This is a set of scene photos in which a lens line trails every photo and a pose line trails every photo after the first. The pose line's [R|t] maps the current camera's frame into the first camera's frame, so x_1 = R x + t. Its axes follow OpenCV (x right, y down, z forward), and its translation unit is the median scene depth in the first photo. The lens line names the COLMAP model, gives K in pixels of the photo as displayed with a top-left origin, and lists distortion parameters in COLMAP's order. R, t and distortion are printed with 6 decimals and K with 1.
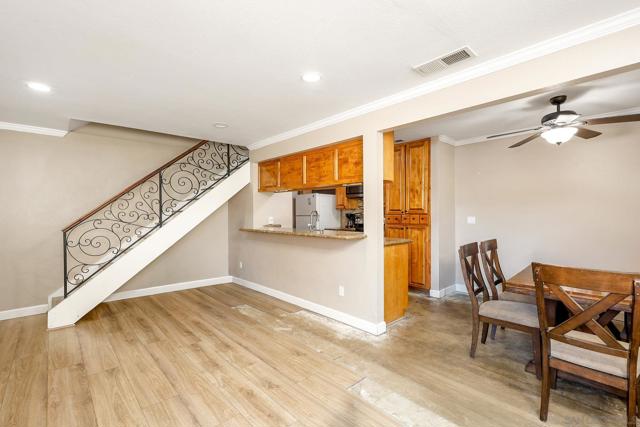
lens RADIAL K [[293.4, 0, 335.3], [0, 293.4, 212.6], [0, 0, 1]] dist [0.003513, -0.000296]
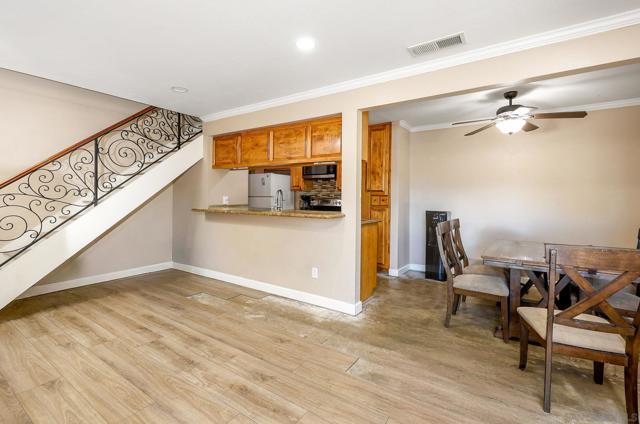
lens RADIAL K [[293.4, 0, 332.6], [0, 293.4, 197.9], [0, 0, 1]] dist [0.003513, -0.000296]
pose [[0.974904, 0.014198, 0.222174, -0.144787], [-0.014409, 0.999896, -0.000671, 0.021391], [-0.222160, -0.002547, 0.975007, 0.047534]]
